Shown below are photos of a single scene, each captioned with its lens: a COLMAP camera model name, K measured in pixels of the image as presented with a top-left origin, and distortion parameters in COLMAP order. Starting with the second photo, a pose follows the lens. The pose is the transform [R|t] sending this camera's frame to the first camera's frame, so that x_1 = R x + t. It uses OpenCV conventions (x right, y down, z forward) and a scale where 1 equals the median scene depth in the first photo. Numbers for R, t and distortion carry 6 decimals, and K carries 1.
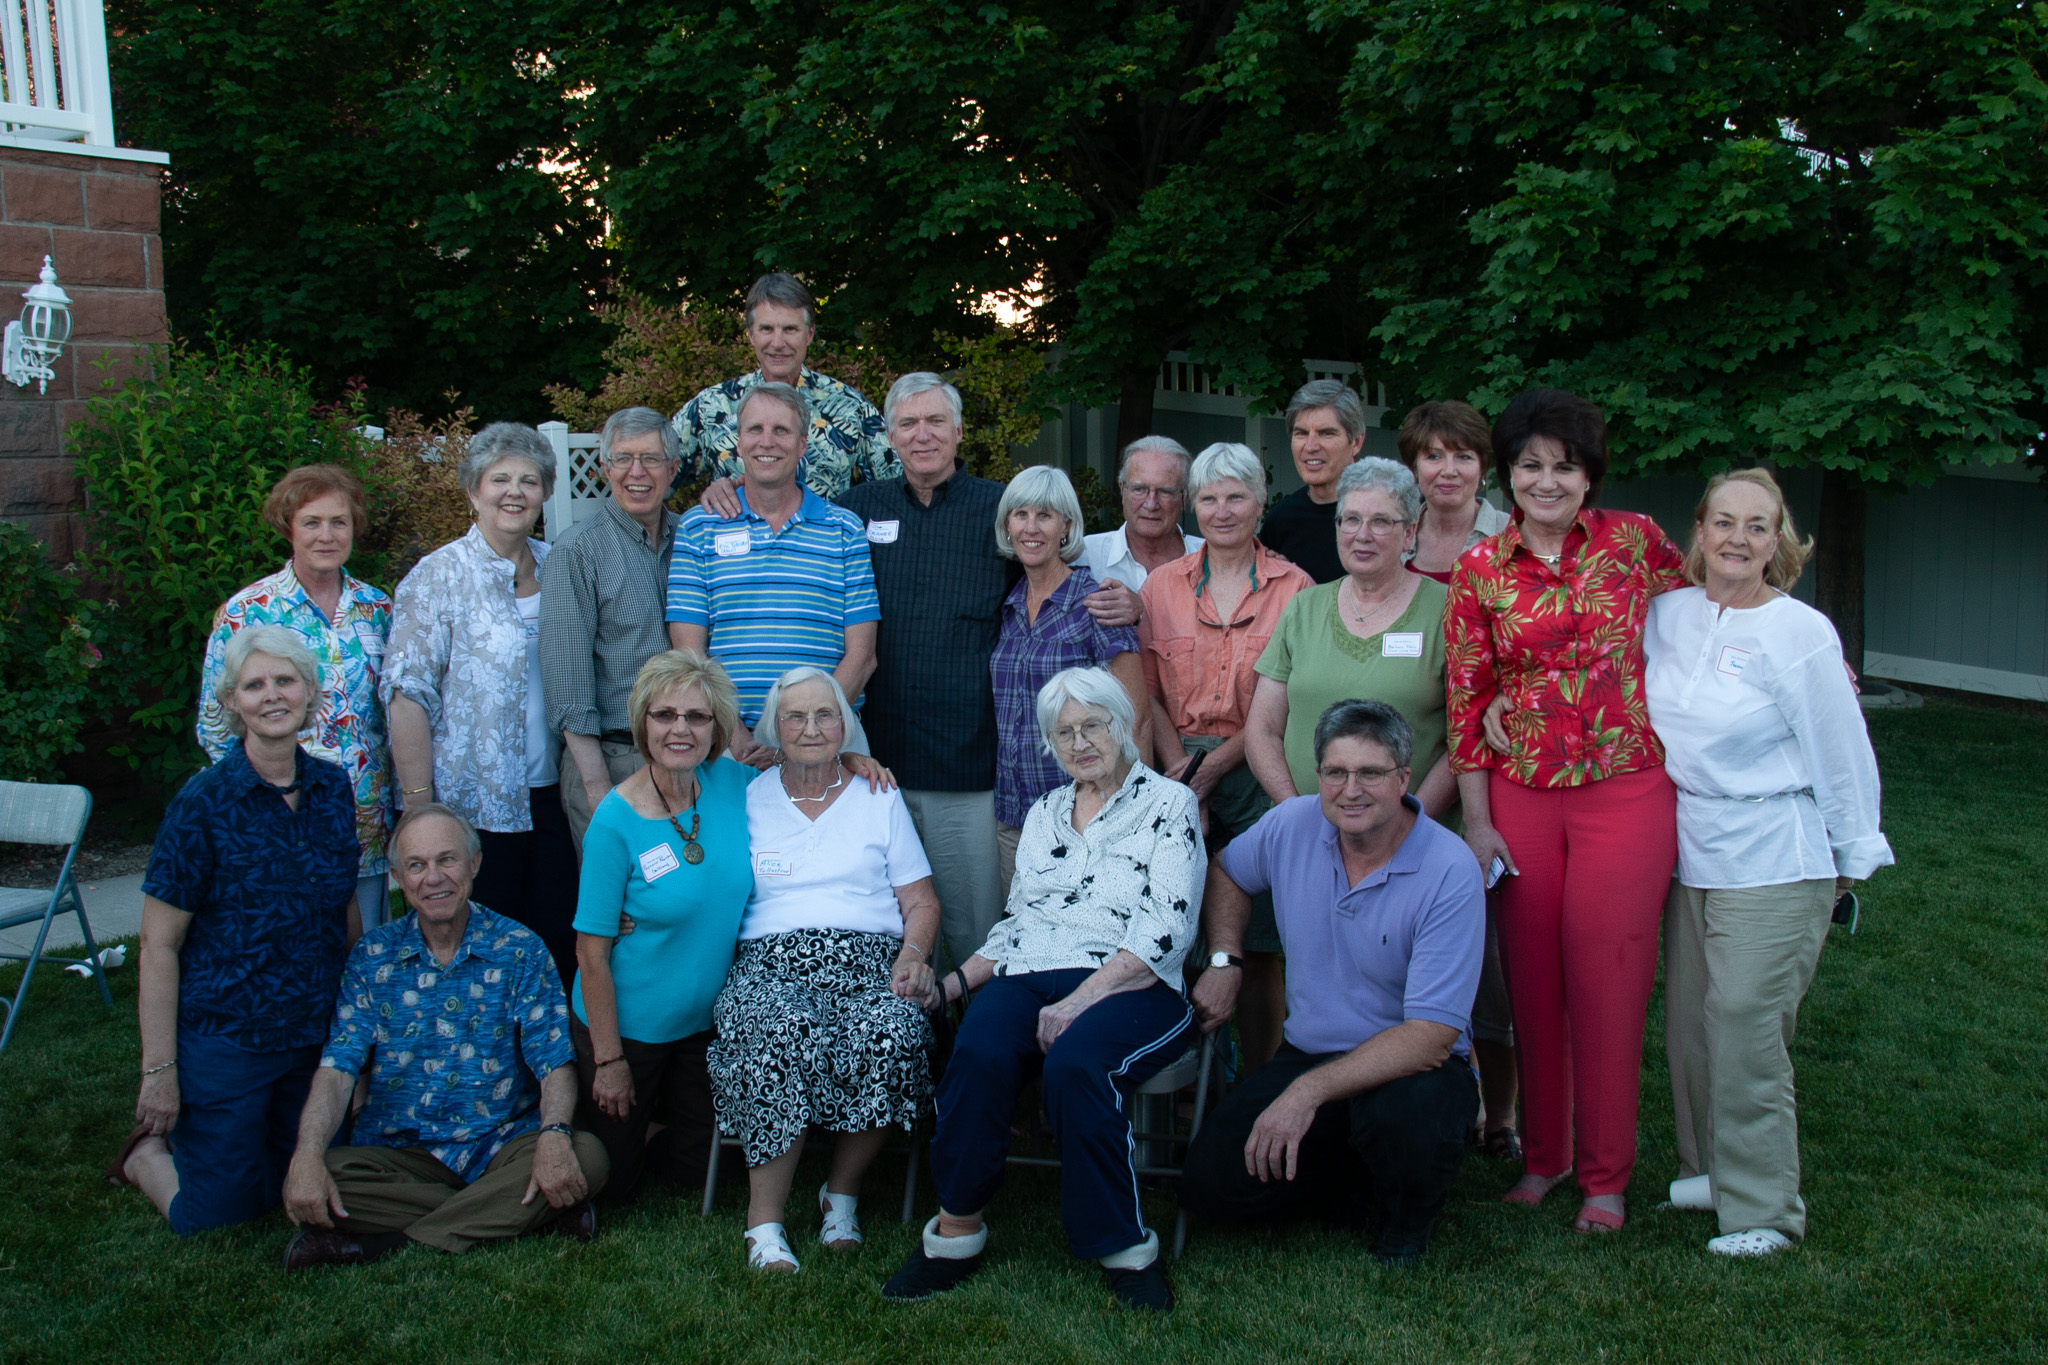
lens RADIAL K [[2116.7, 0, 1007.0], [0, 2116.7, 709.0], [0, 0, 1]] dist [-0.107567, 0.261429]
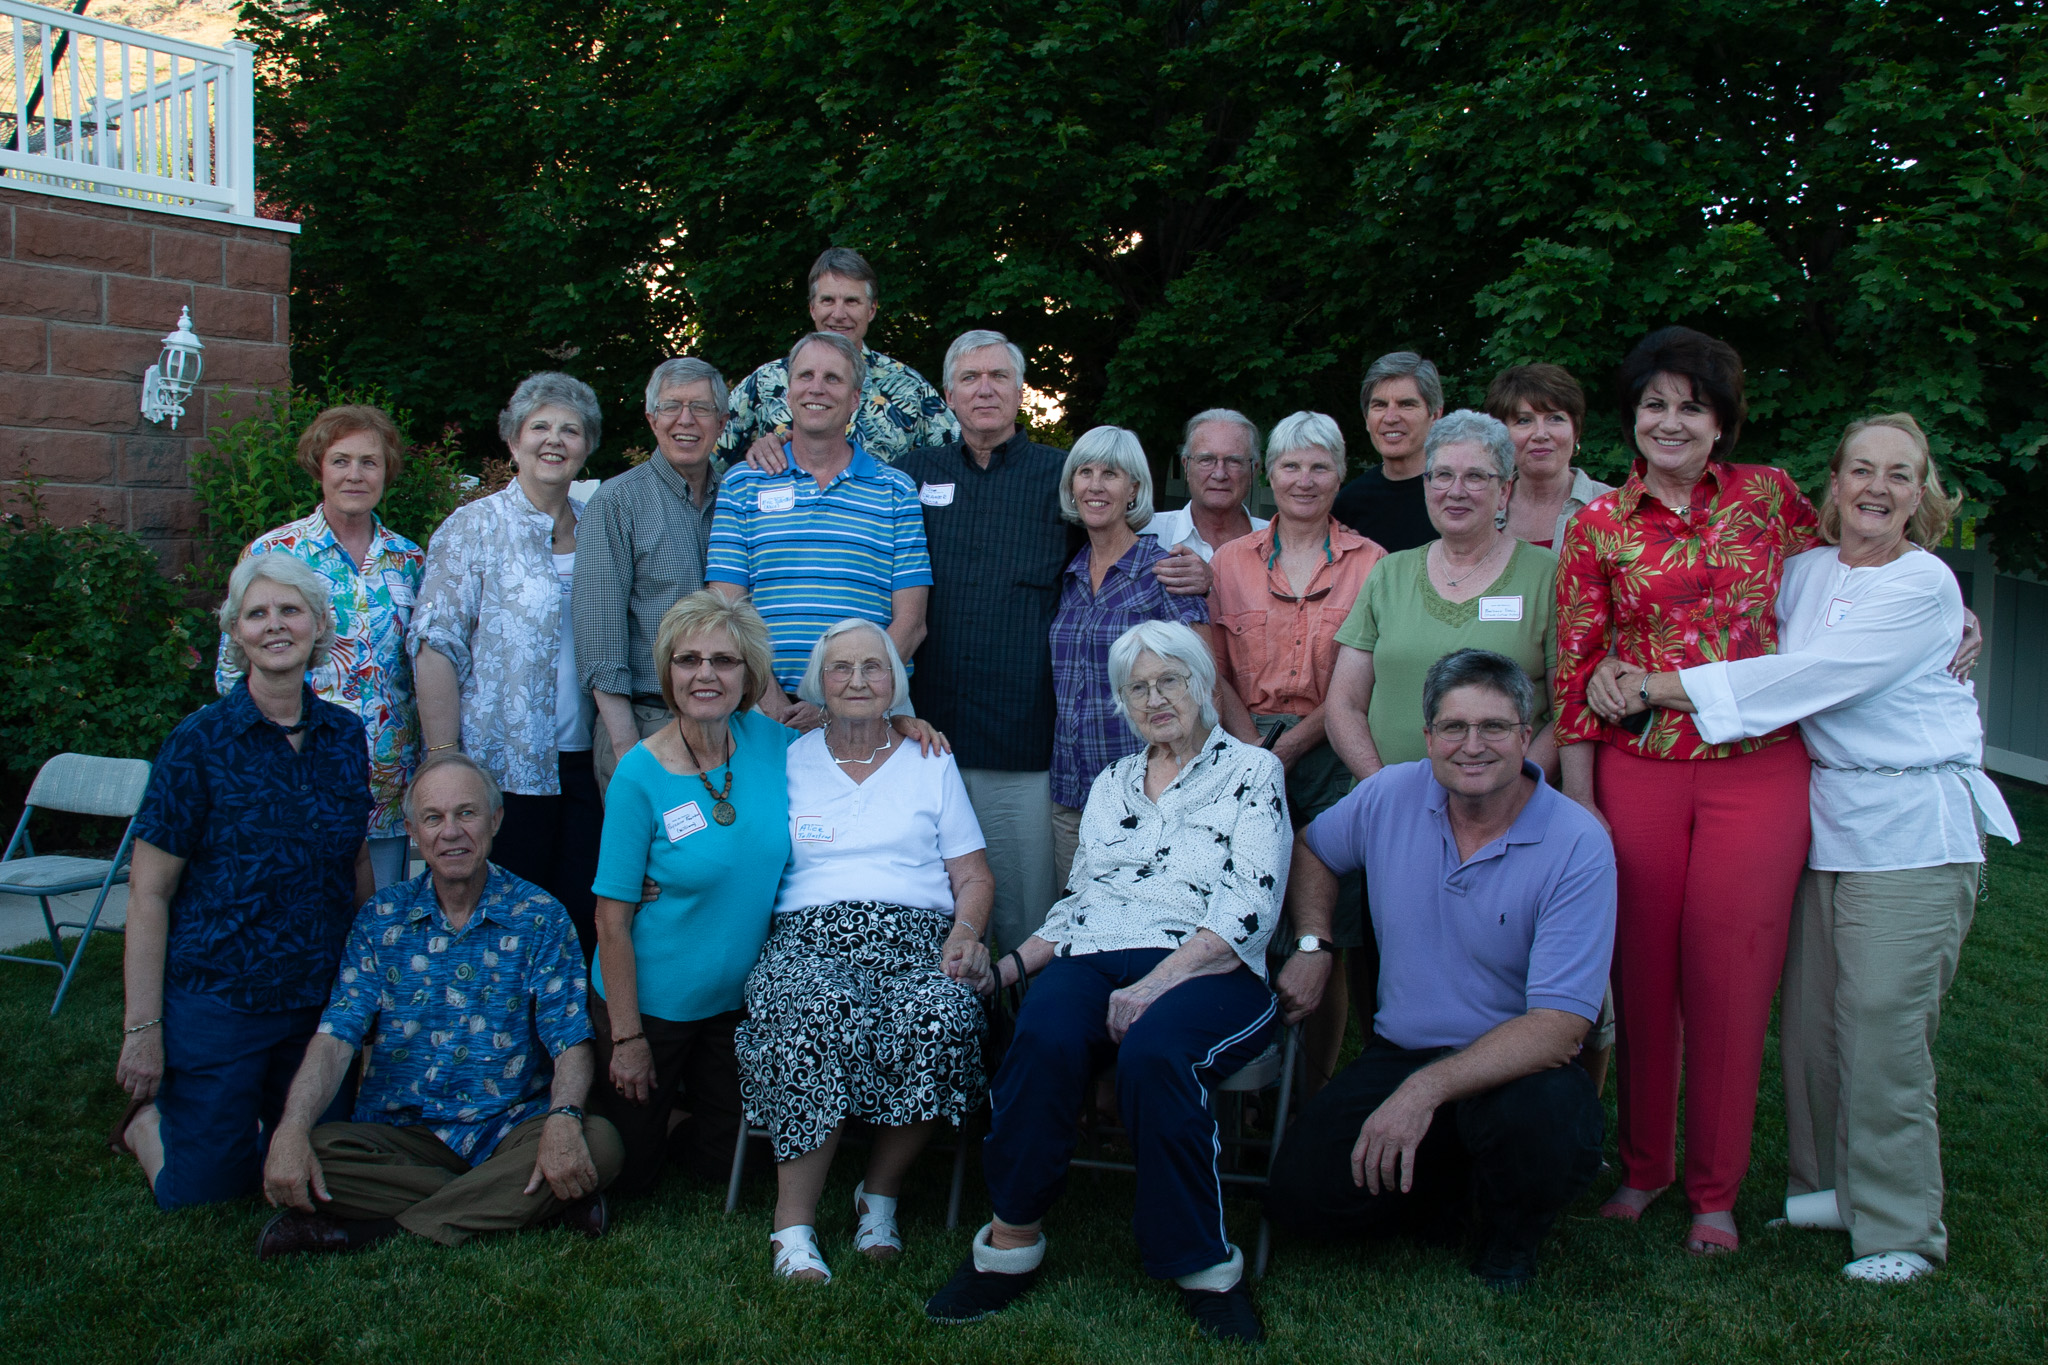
lens RADIAL K [[1742.4, 0, 1001.5], [0, 1742.4, 700.3], [0, 0, 1]] dist [-0.163595, 0.149345]
pose [[0.999651, 0.025131, -0.008130, -0.023430], [-0.025502, 0.998456, -0.049348, 0.048943], [0.006877, 0.049538, 0.998749, 0.230838]]
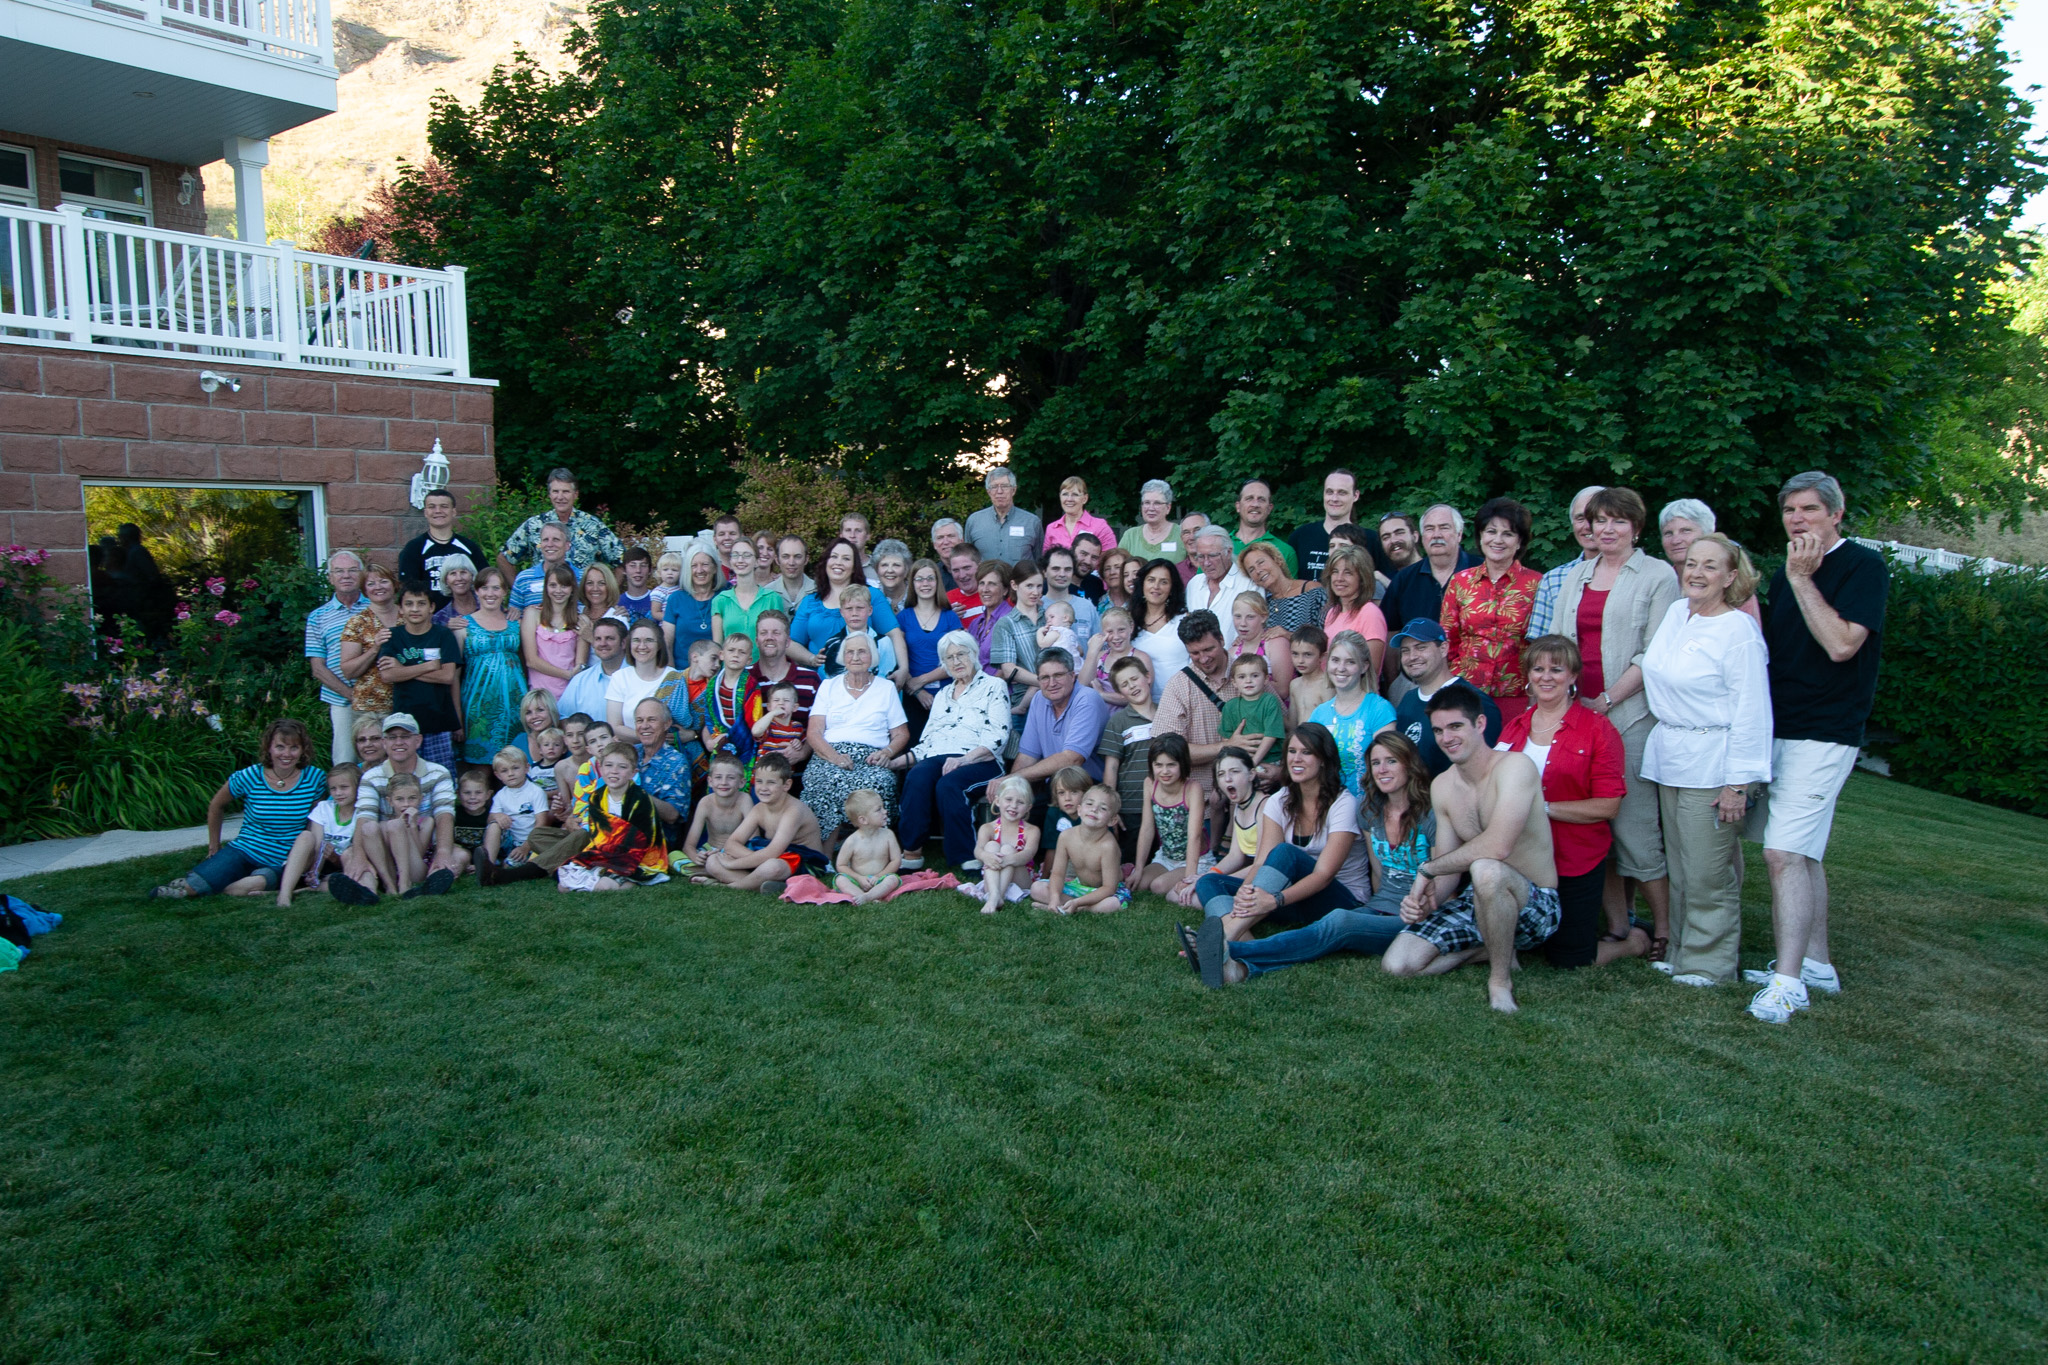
lens RADIAL K [[1554.9, 0, 1006.2], [0, 1554.9, 689.6], [0, 0, 1]] dist [-0.001213, 0.015437]
pose [[0.999991, -0.000197, -0.004180, 0.085797], [0.000047, 0.999354, -0.035928, 0.099921], [0.004185, 0.035928, 0.999346, -0.666515]]
